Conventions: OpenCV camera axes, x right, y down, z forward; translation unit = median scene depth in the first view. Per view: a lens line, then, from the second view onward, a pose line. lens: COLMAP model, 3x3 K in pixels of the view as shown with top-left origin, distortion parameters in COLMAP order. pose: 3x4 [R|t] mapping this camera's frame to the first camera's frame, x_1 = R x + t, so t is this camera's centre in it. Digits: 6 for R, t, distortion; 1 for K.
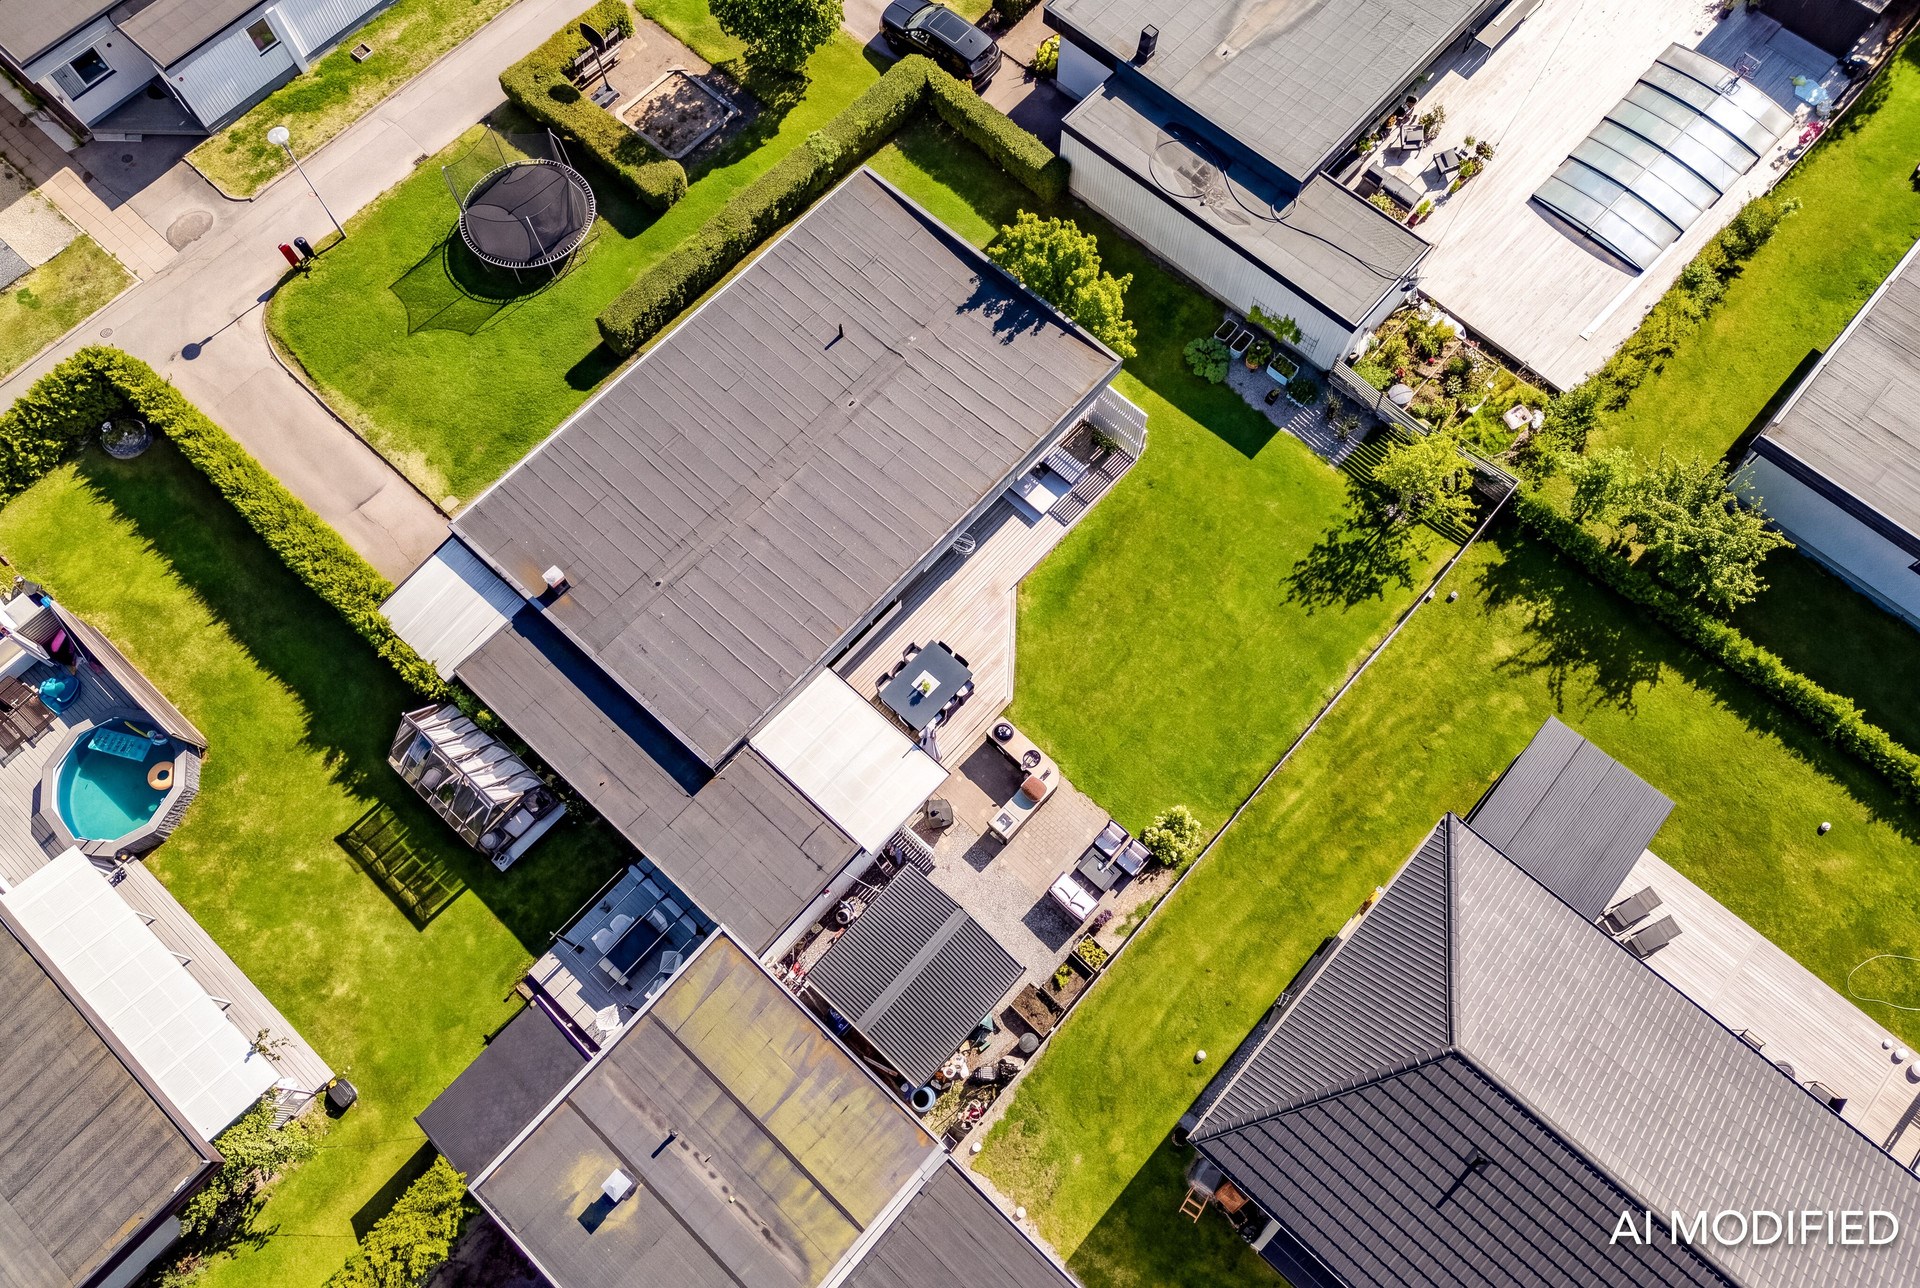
lens RADIAL K [[1354.3, 0, 959.9], [0, 1354.3, 646.4], [0, 0, 1]] dist [0.058059, -0.047059]
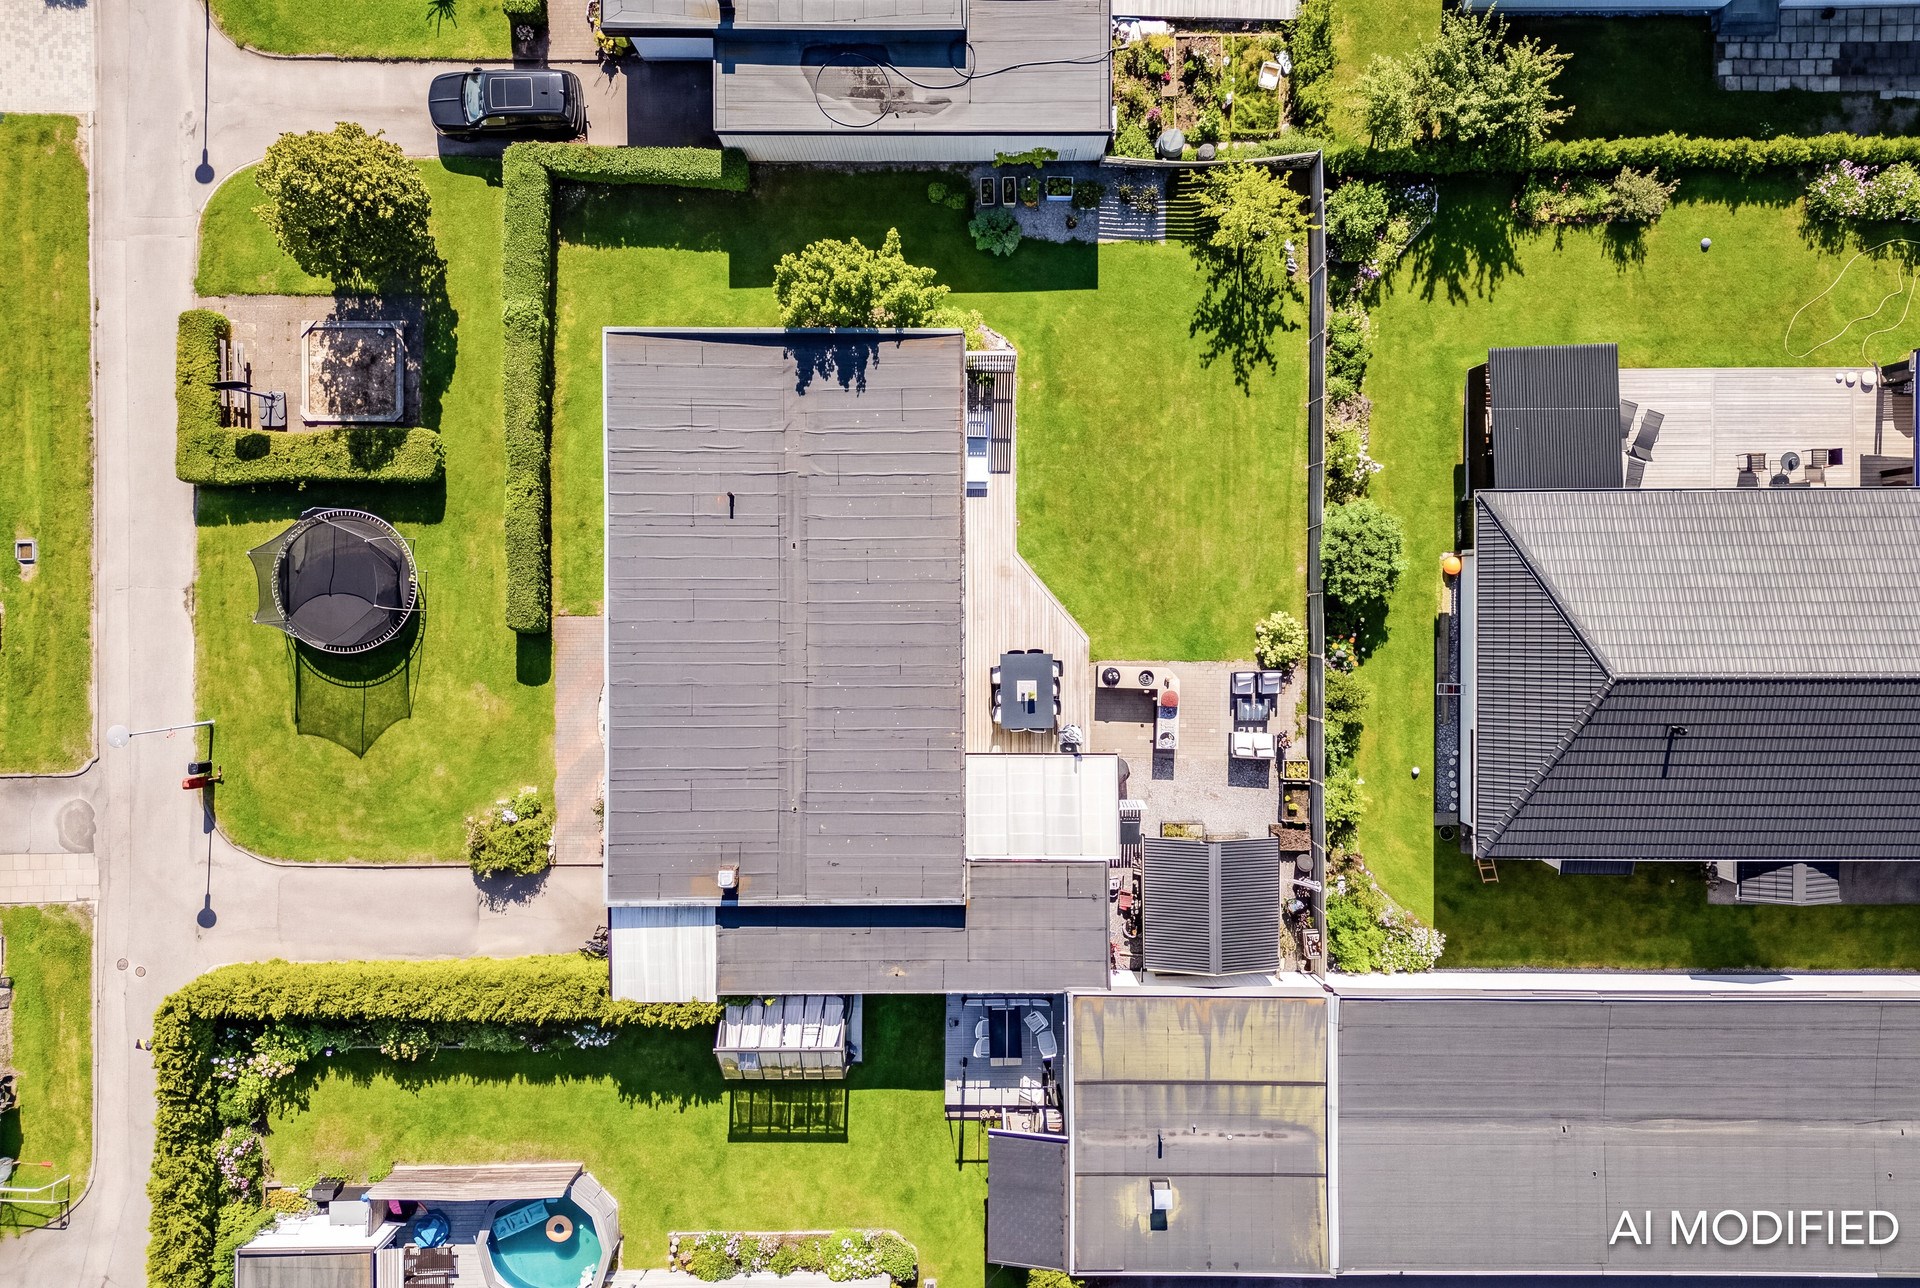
lens RADIAL K [[1354.3, 0, 994.9], [0, 1354.3, 641.7], [0, 0, 1]] dist [0.058059, -0.047059]
pose [[0.740516, -0.672039, 0.000880, -0.018365], [0.624587, 0.688712, 0.368195, -0.398483], [-0.248047, -0.272104, 0.929748, 0.013520]]
